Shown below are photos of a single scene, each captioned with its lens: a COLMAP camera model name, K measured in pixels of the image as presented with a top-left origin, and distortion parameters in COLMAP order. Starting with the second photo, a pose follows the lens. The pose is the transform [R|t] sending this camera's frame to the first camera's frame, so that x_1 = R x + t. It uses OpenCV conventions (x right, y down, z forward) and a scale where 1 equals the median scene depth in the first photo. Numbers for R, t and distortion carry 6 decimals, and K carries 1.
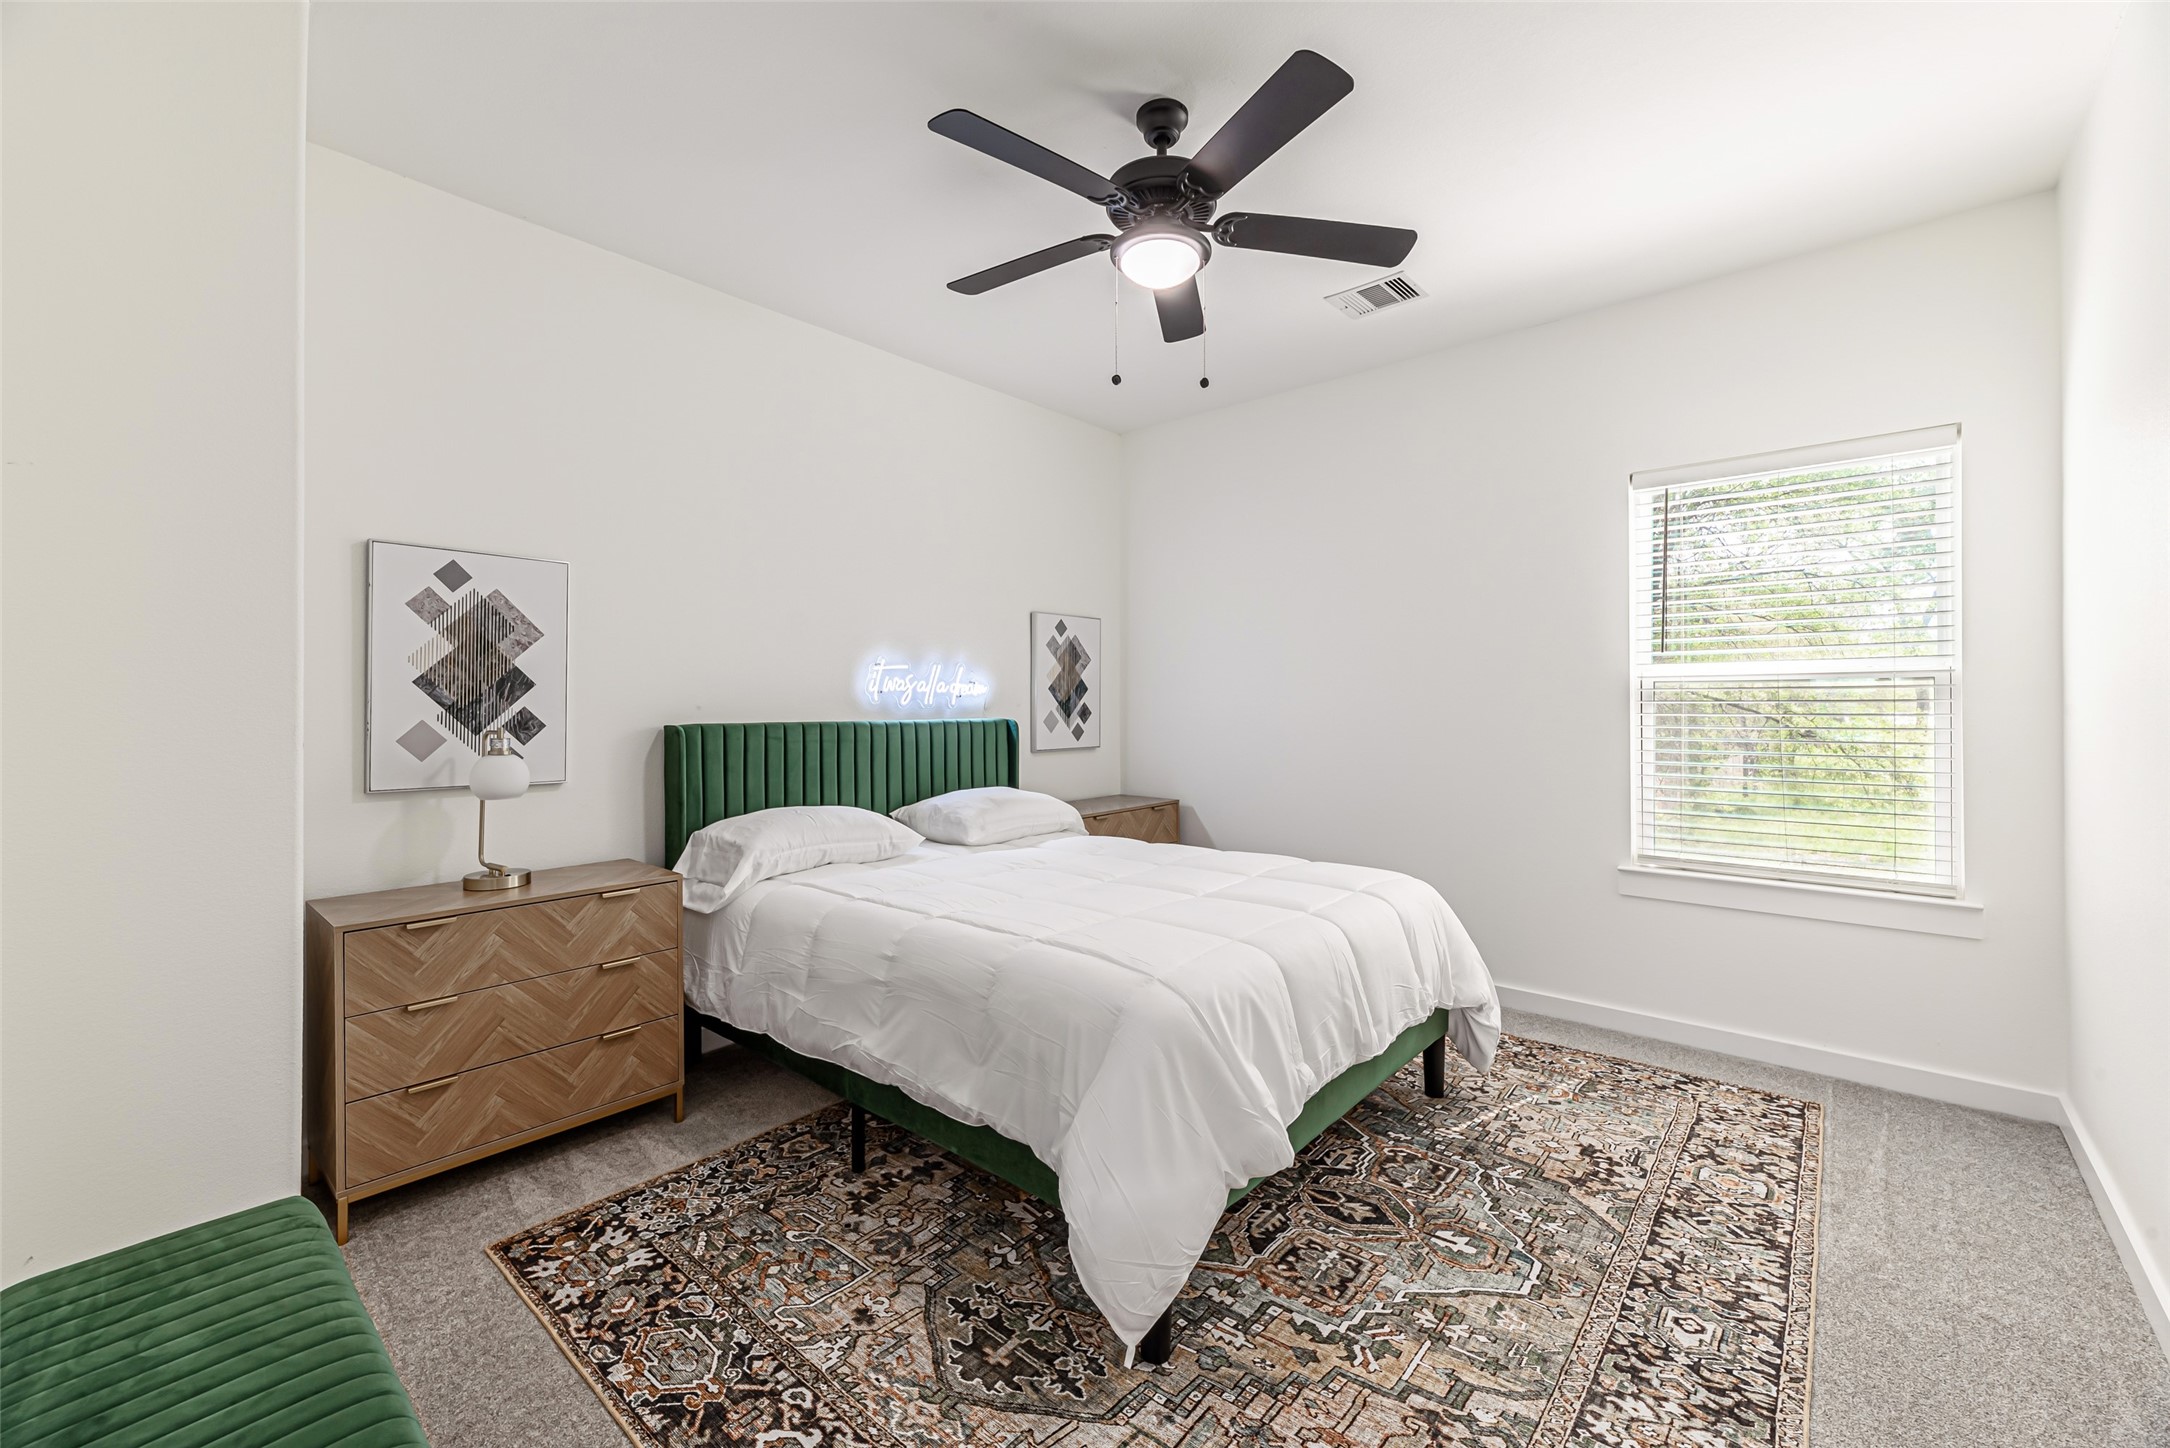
lens RADIAL K [[867.2, 0, 1014.5], [0, 867.2, 711.7], [0, 0, 1]] dist [0.002070, 0.000166]
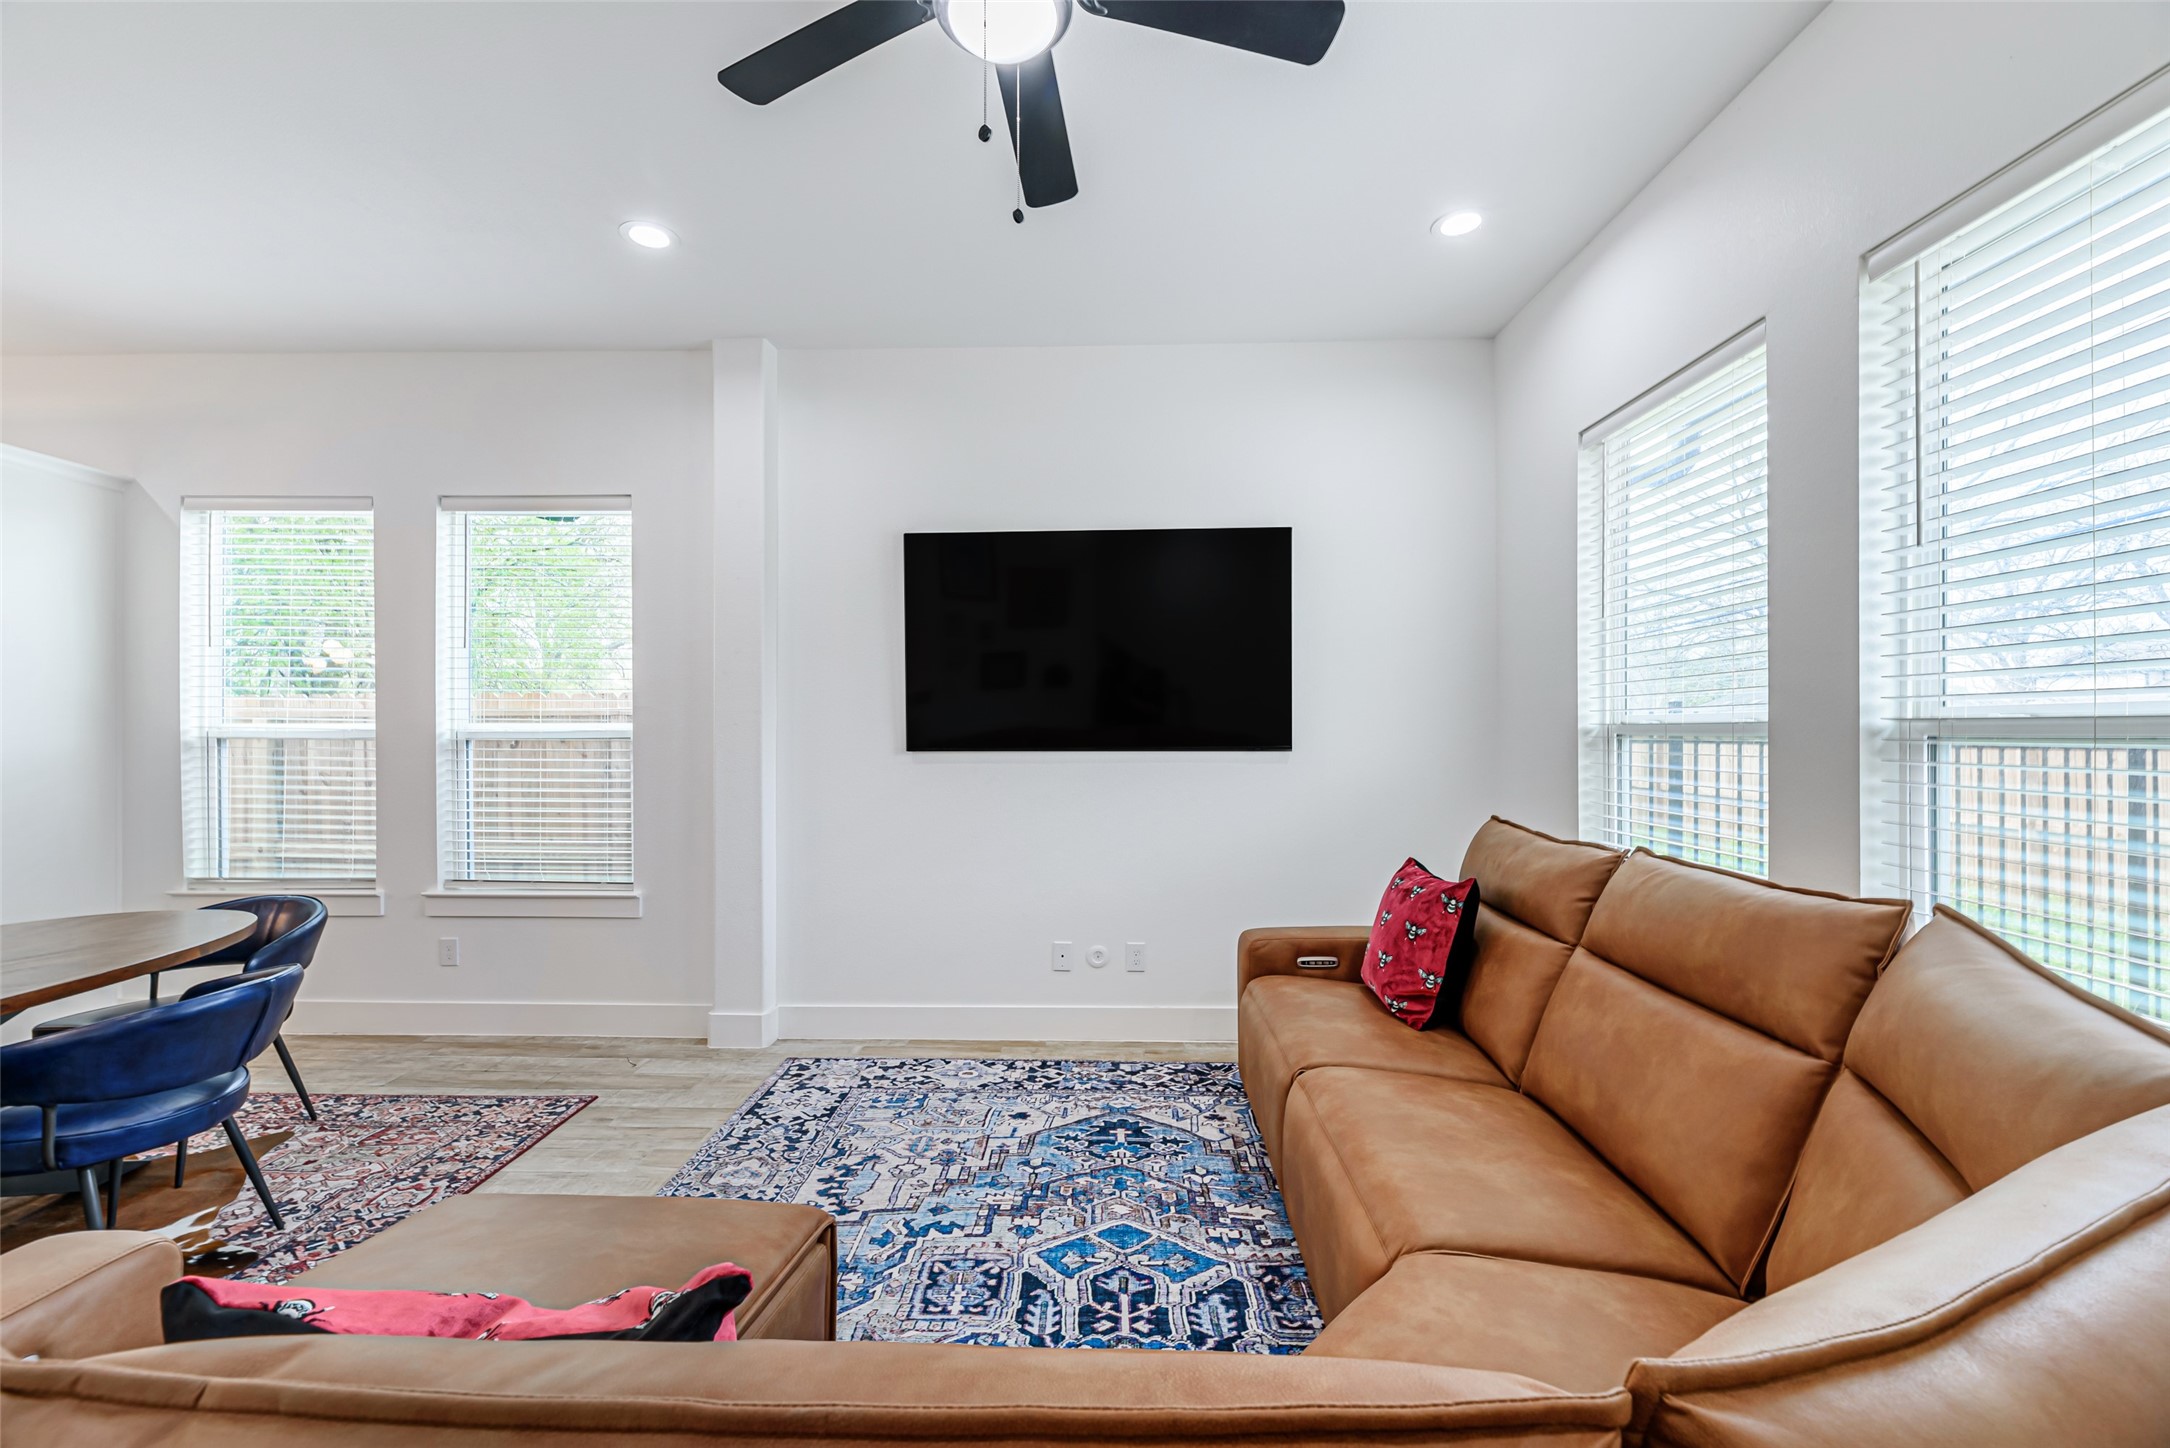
lens RADIAL K [[880.7, 0, 1085.9], [0, 880.7, 727.8], [0, 0, 1]] dist [-0.000330, -0.000372]
pose [[-0.738946, 0.011281, -0.673670, 0.906300], [0.016804, 0.999857, -0.001689, 0.055867], [0.673555, -0.012569, -0.739031, 1.848243]]
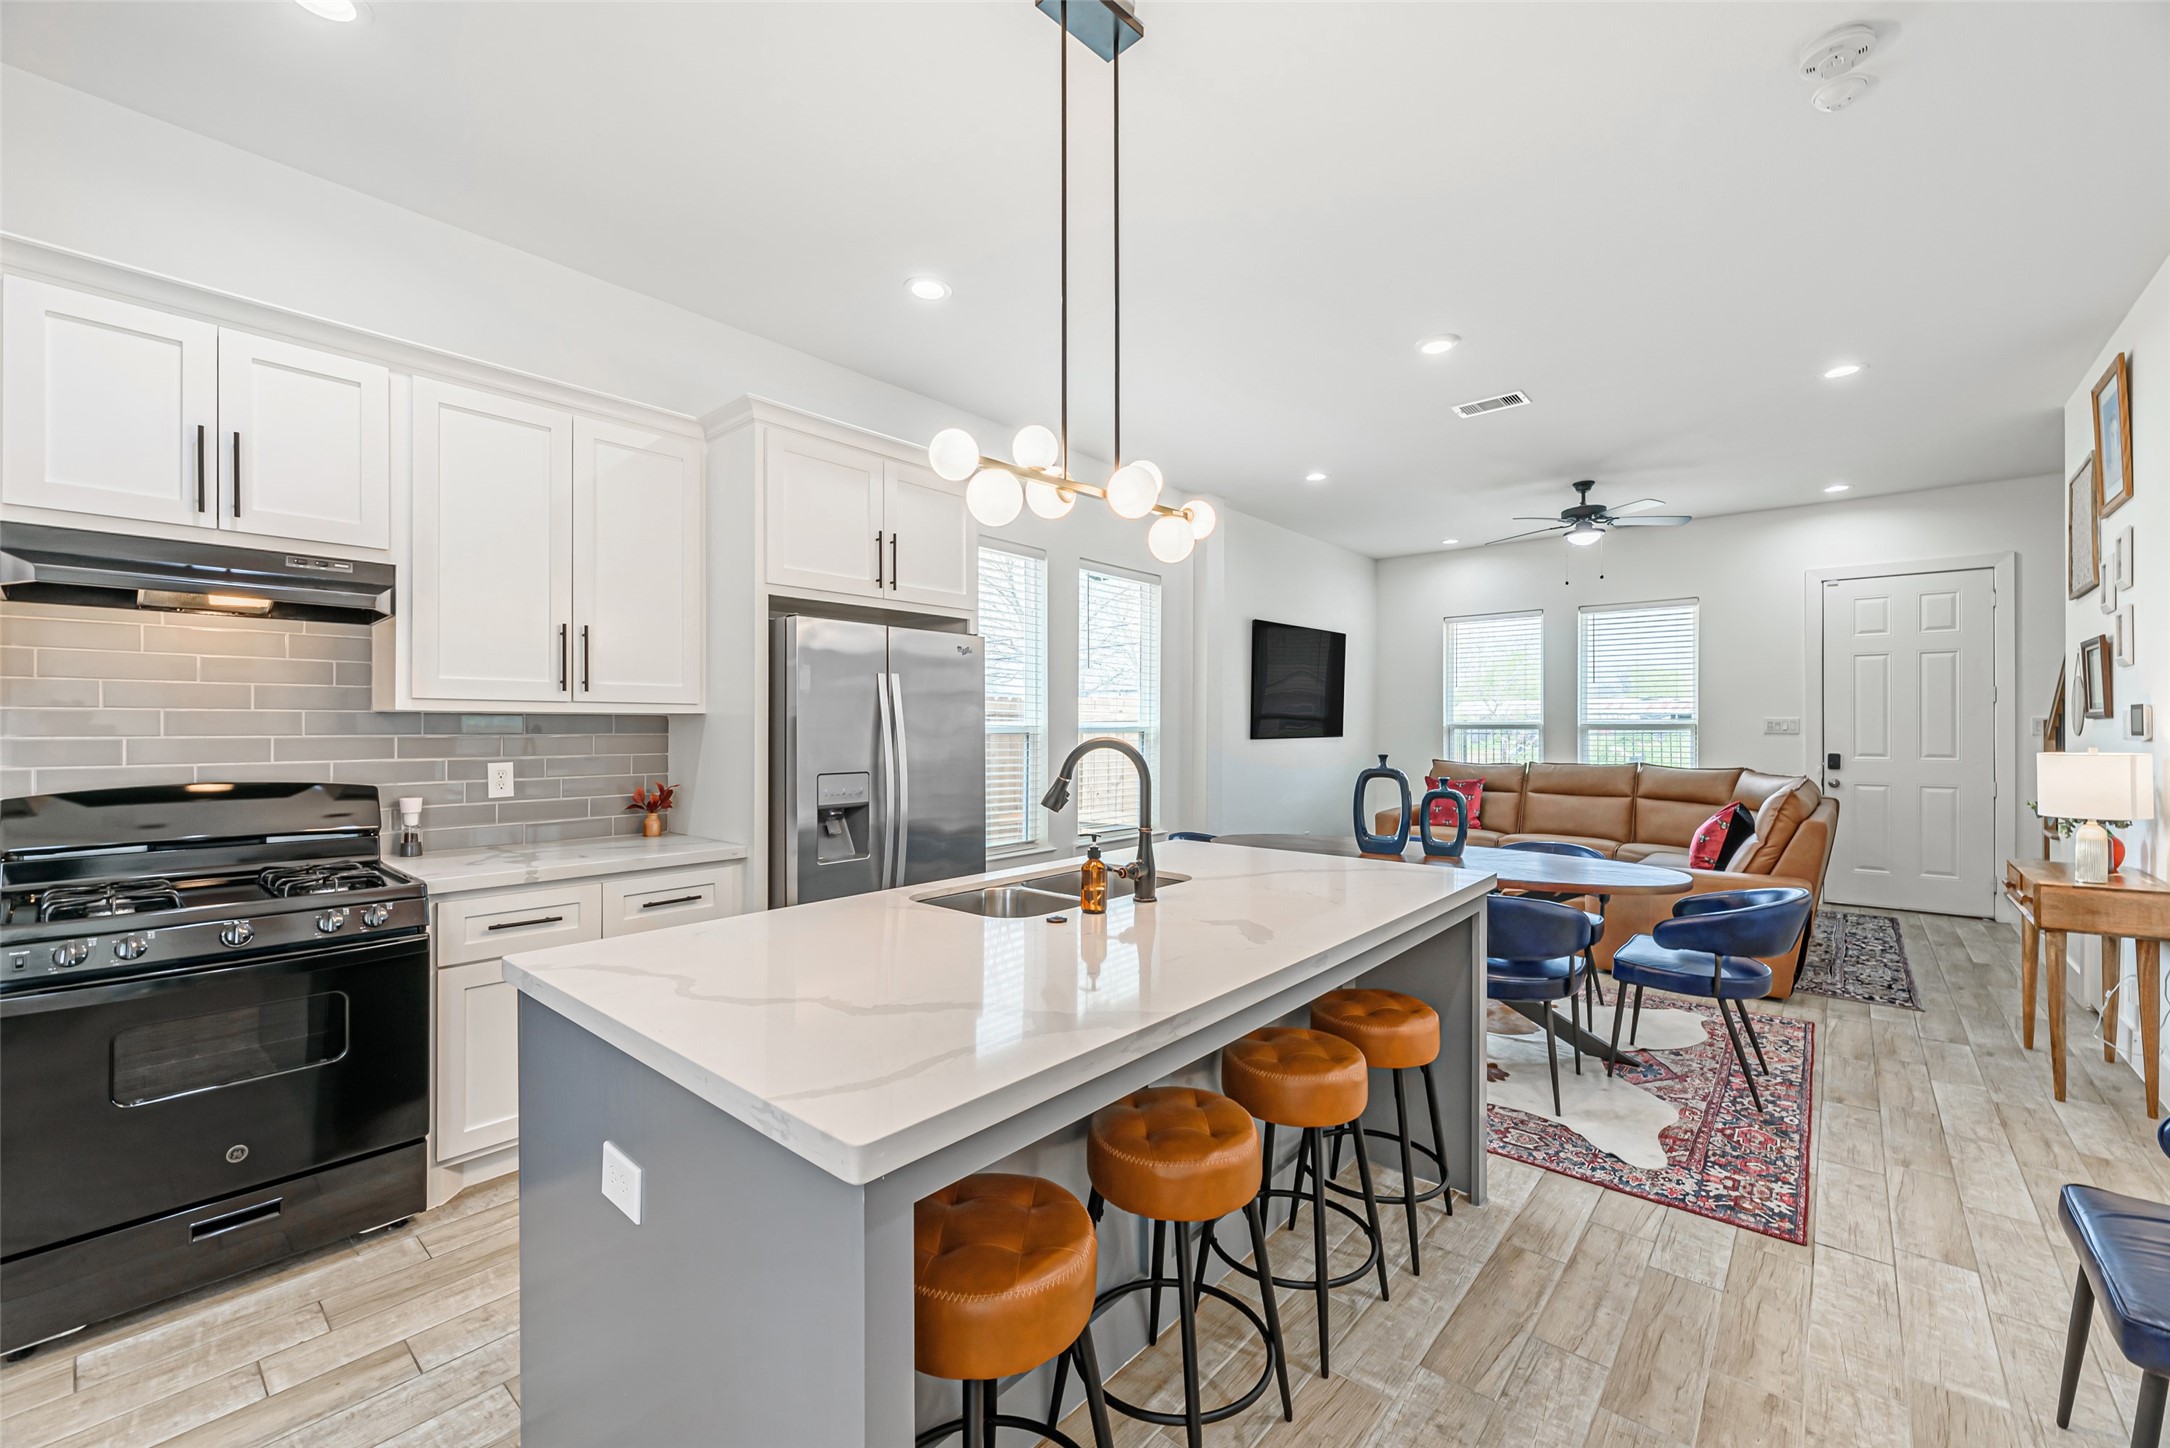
lens RADIAL K [[877.2, 0, 1096.8], [0, 877.2, 725.0], [0, 0, 1]] dist [-0.001012, -0.000113]
pose [[0.061465, 0.013715, -0.998015, 3.111258], [0.007995, 0.999867, 0.014233, -0.002592], [0.998077, -0.008854, 0.061348, -0.430616]]
